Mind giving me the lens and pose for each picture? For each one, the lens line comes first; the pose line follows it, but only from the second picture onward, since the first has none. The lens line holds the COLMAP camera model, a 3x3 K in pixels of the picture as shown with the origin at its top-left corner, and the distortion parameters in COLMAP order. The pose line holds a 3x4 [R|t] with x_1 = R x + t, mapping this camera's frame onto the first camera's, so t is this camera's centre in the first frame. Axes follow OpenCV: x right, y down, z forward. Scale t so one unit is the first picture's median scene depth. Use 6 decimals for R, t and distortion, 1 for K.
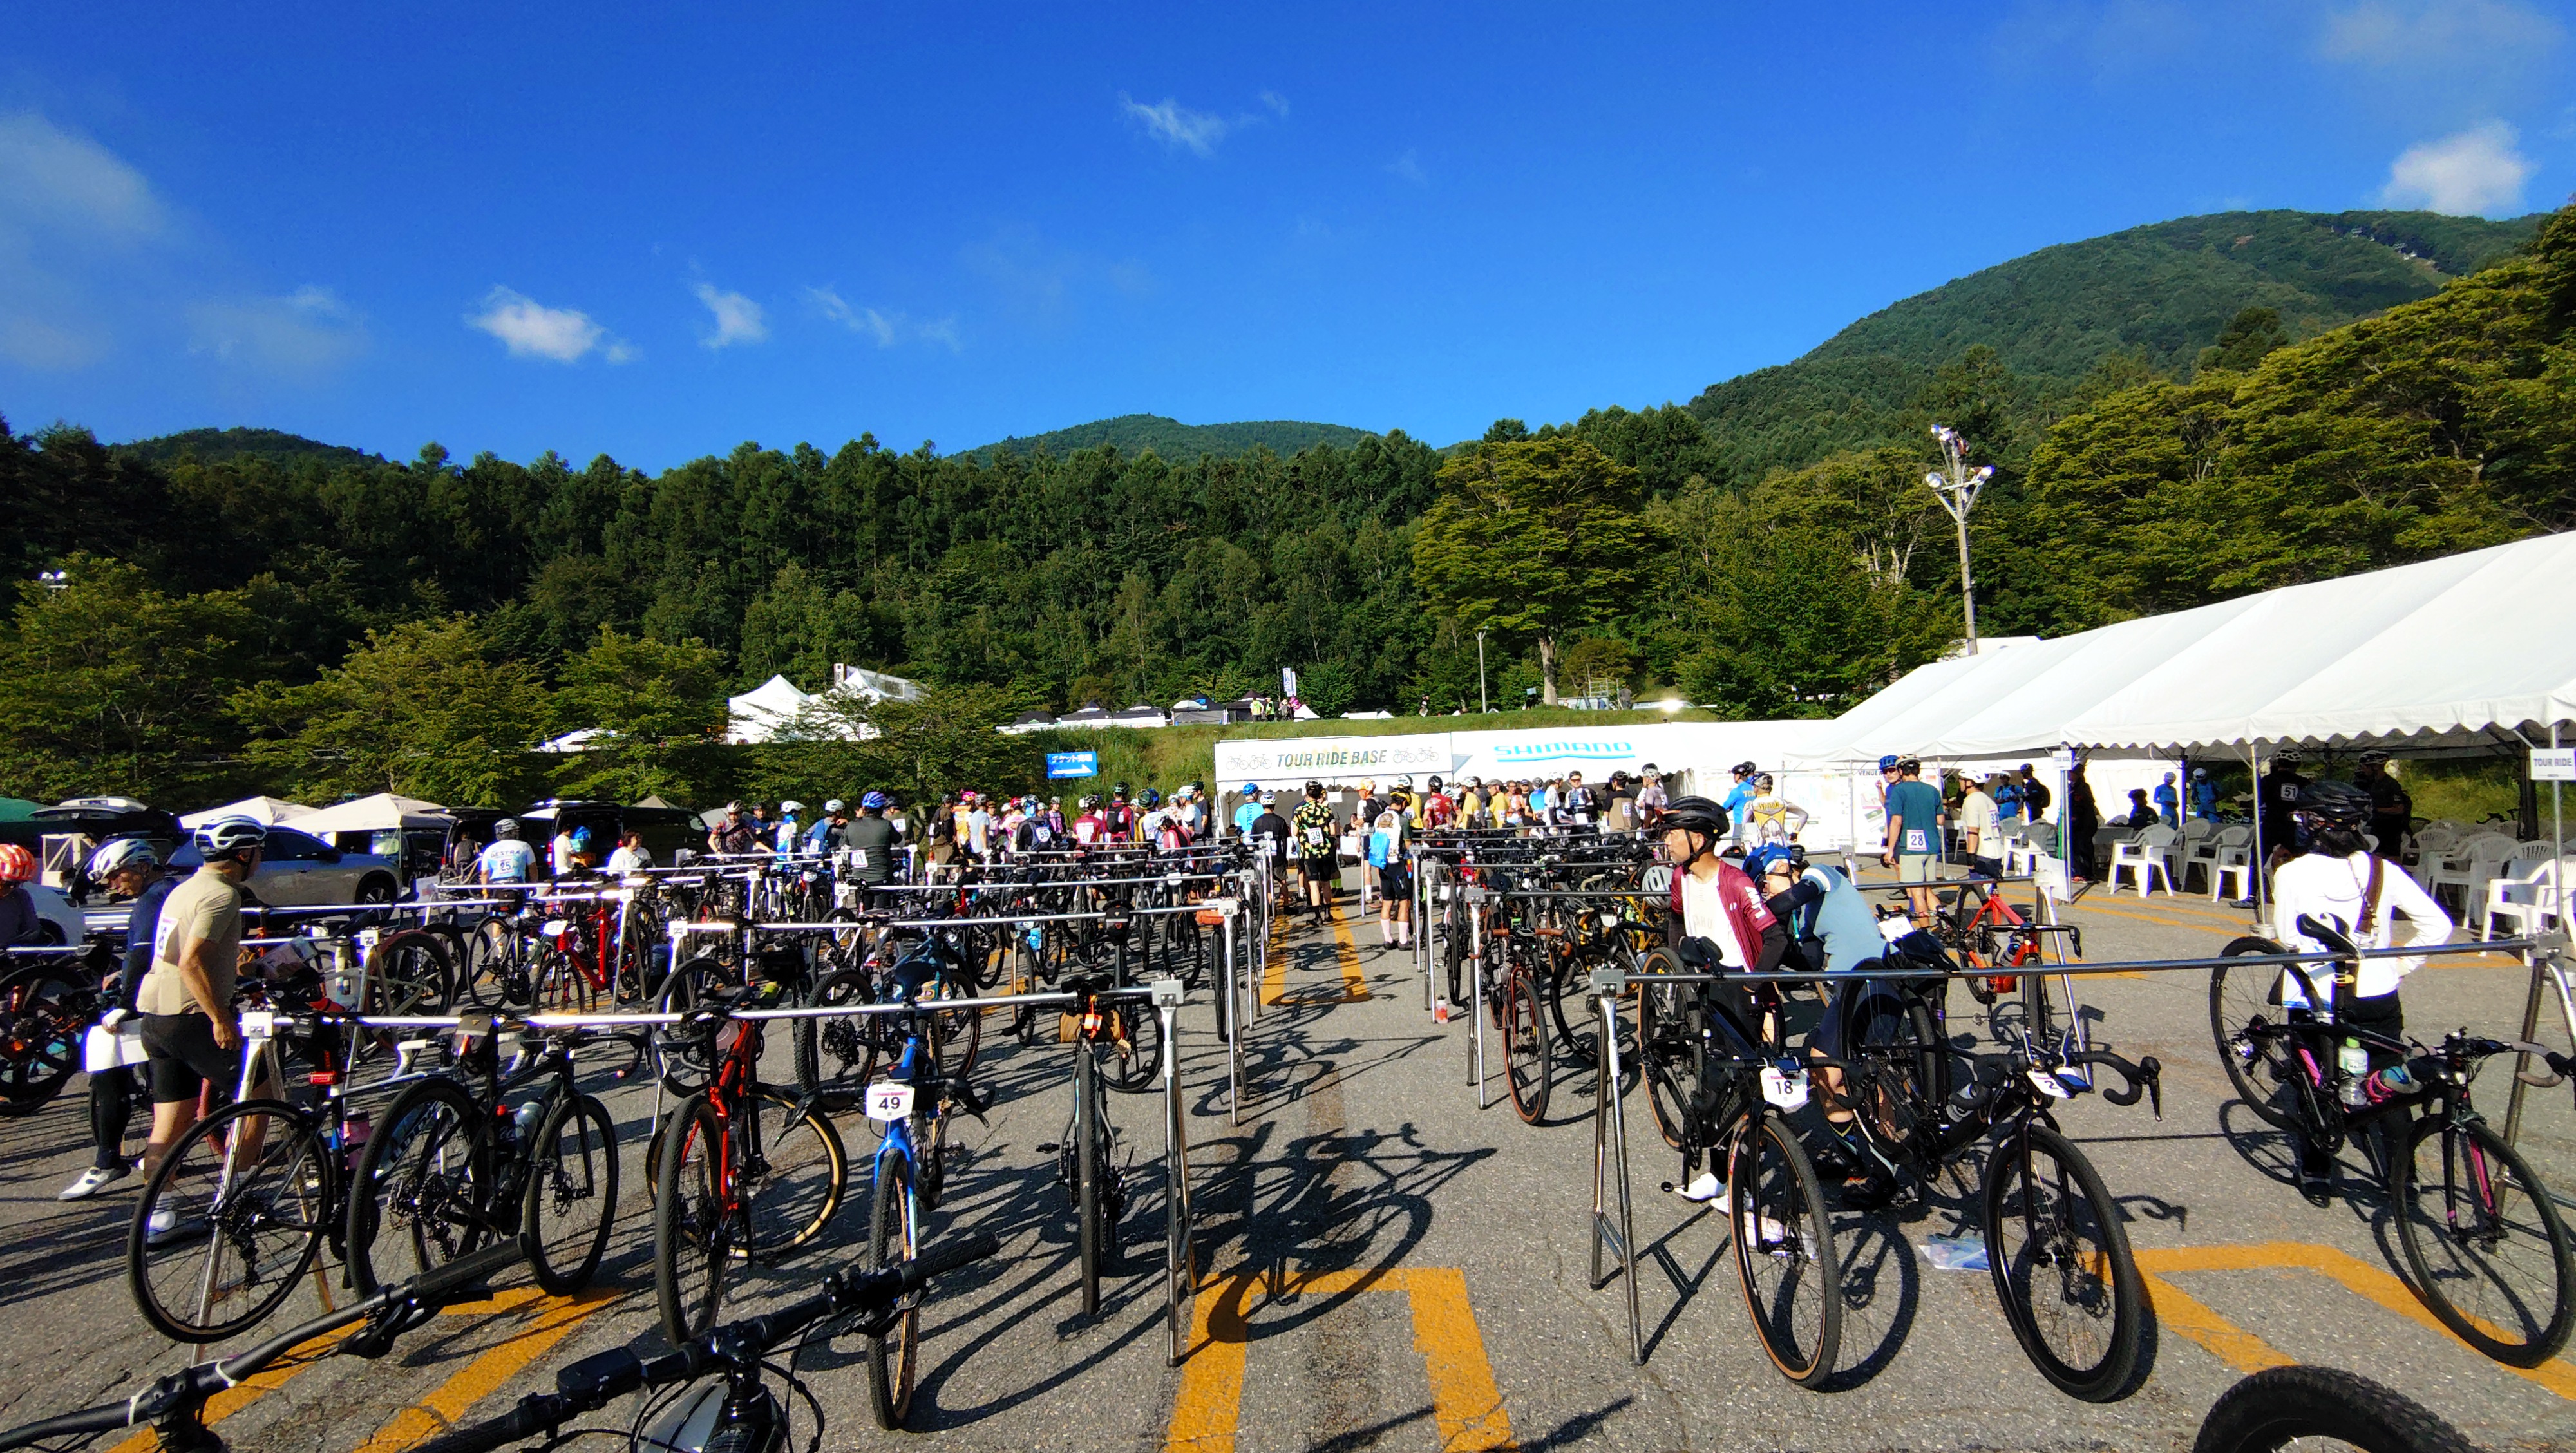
lens RADIAL K [[1304.1, 0, 1300.9], [0, 1304.1, 729.5], [0, 0, 1]] dist [-0.002686, -0.004060]
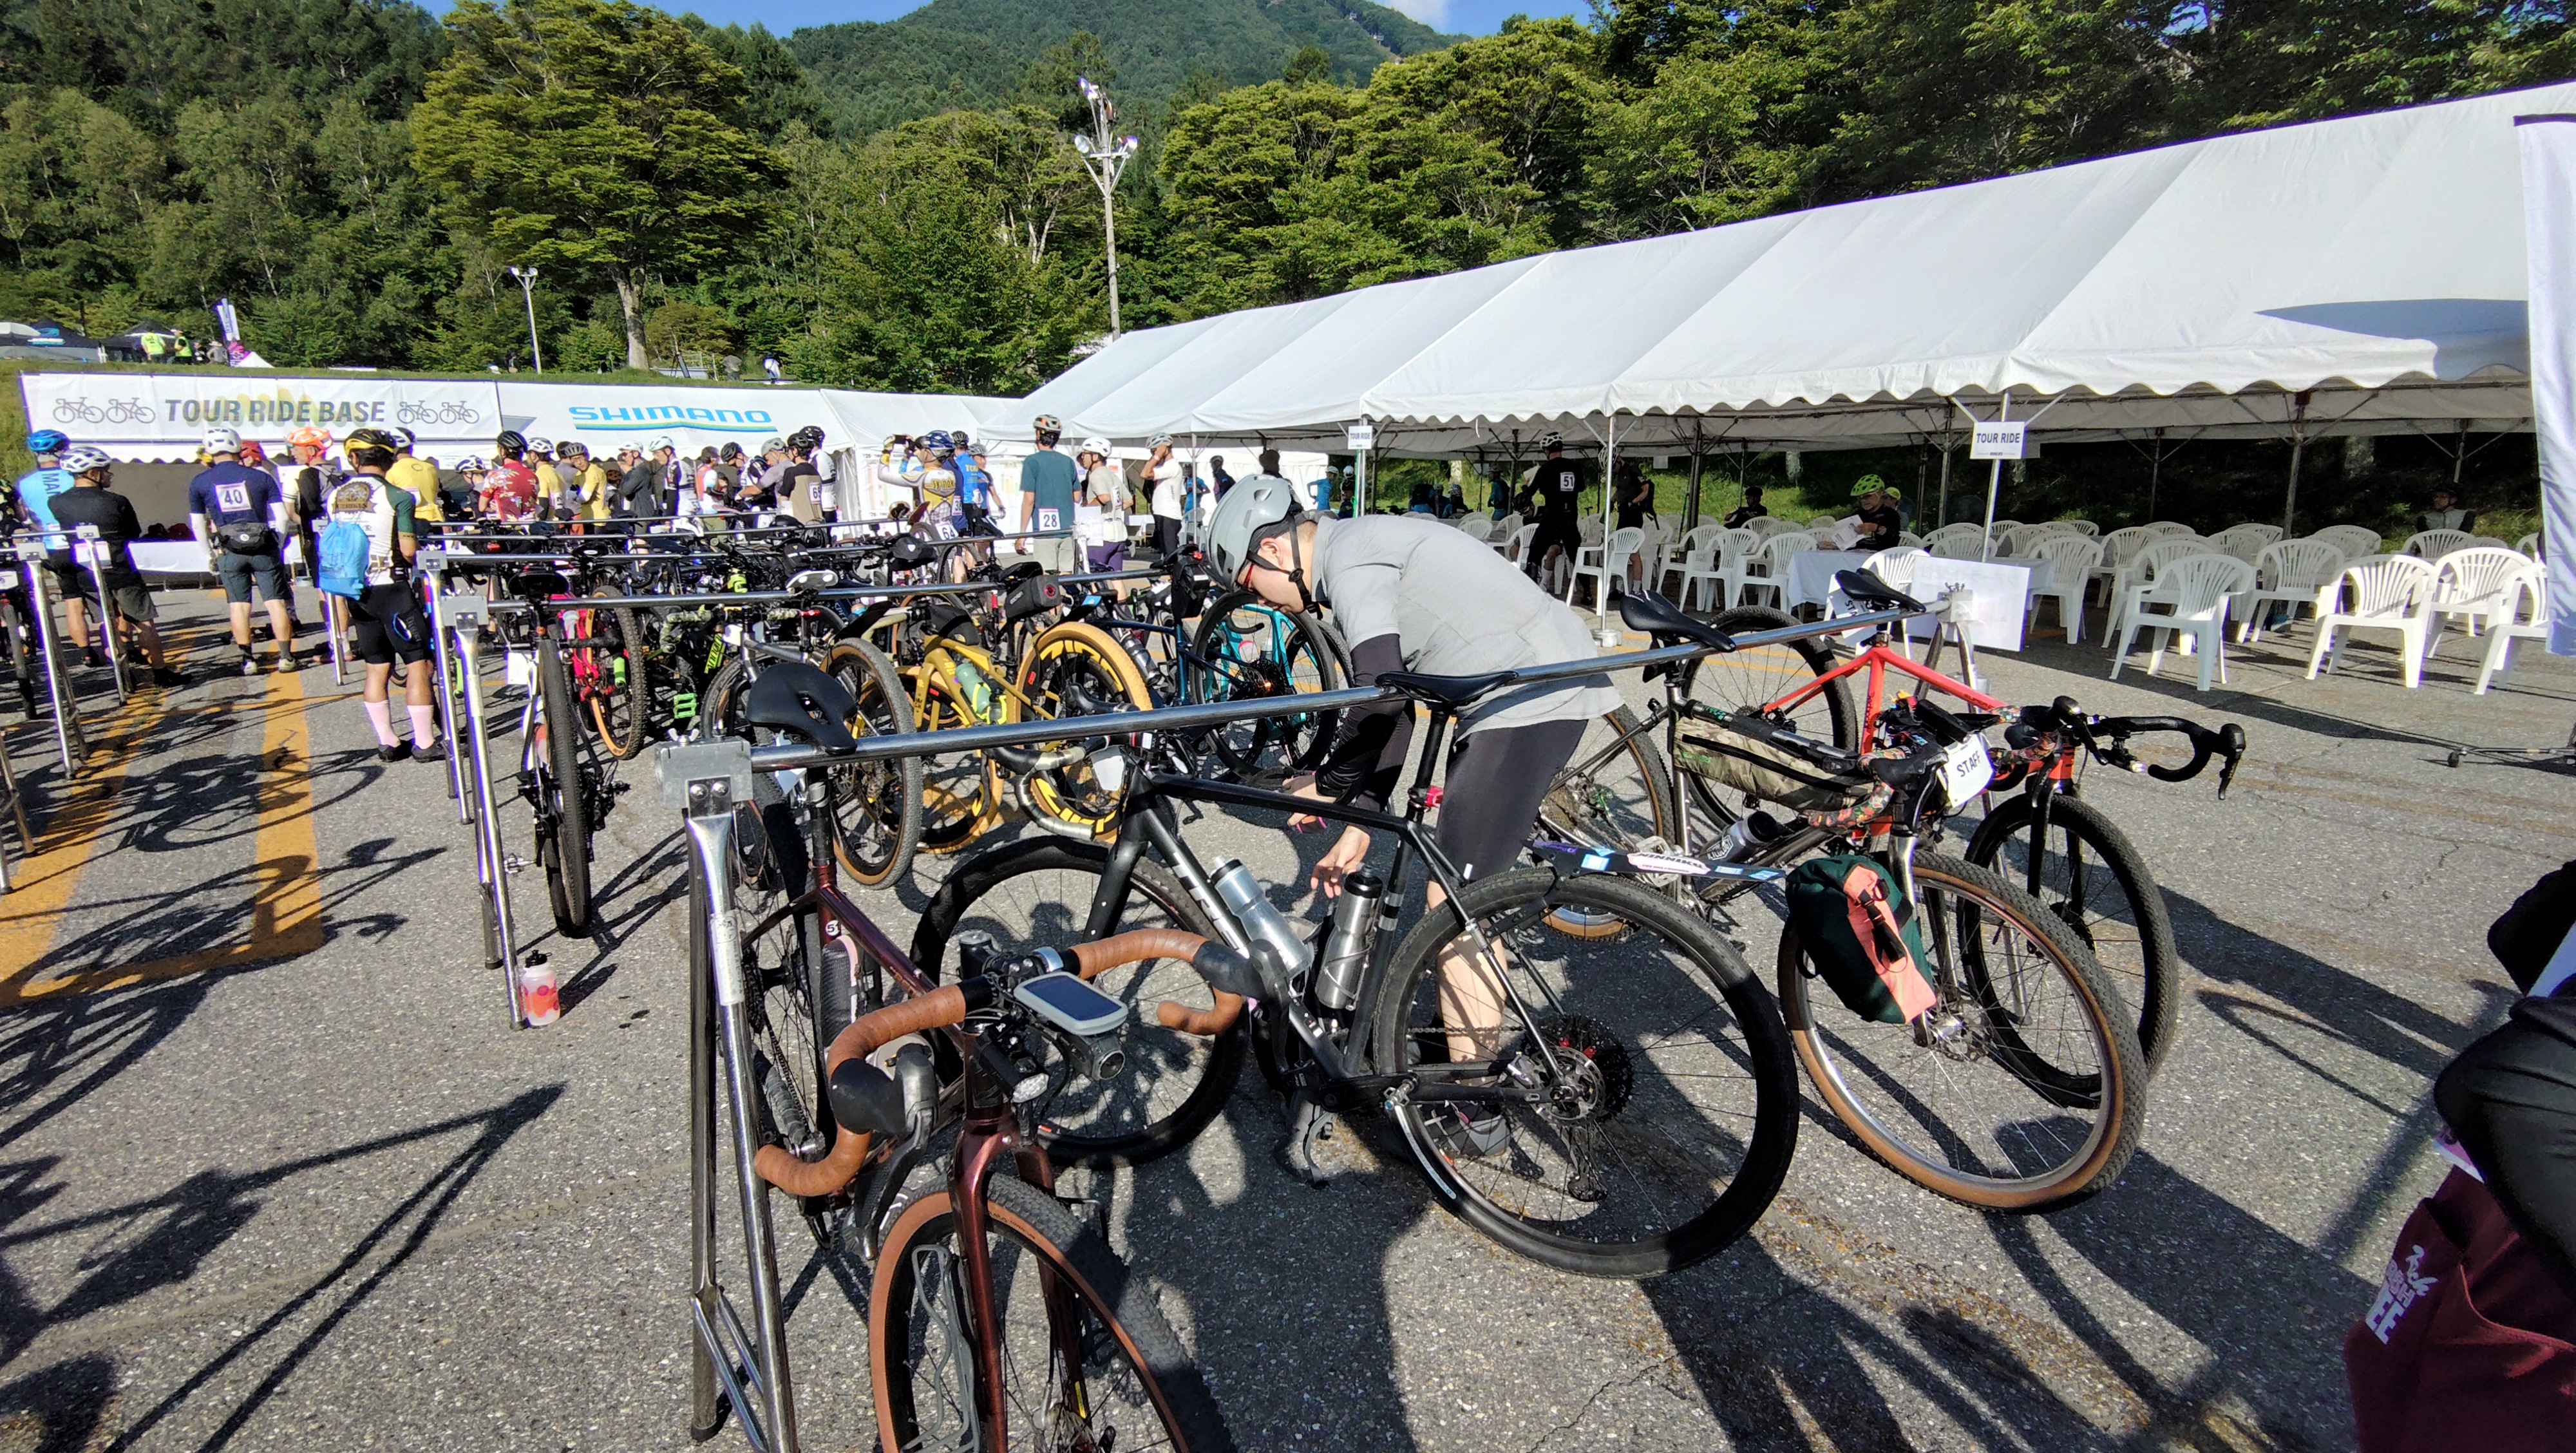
lens RADIAL K [[1304.1, 0, 1296.7], [0, 1304.1, 728.2], [0, 0, 1]] dist [-0.002686, -0.004060]
pose [[0.792405, -0.093643, 0.602765, 0.011838], [-0.044786, 0.976549, 0.210588, 0.010119], [-0.608349, -0.193866, 0.769628, 0.112938]]
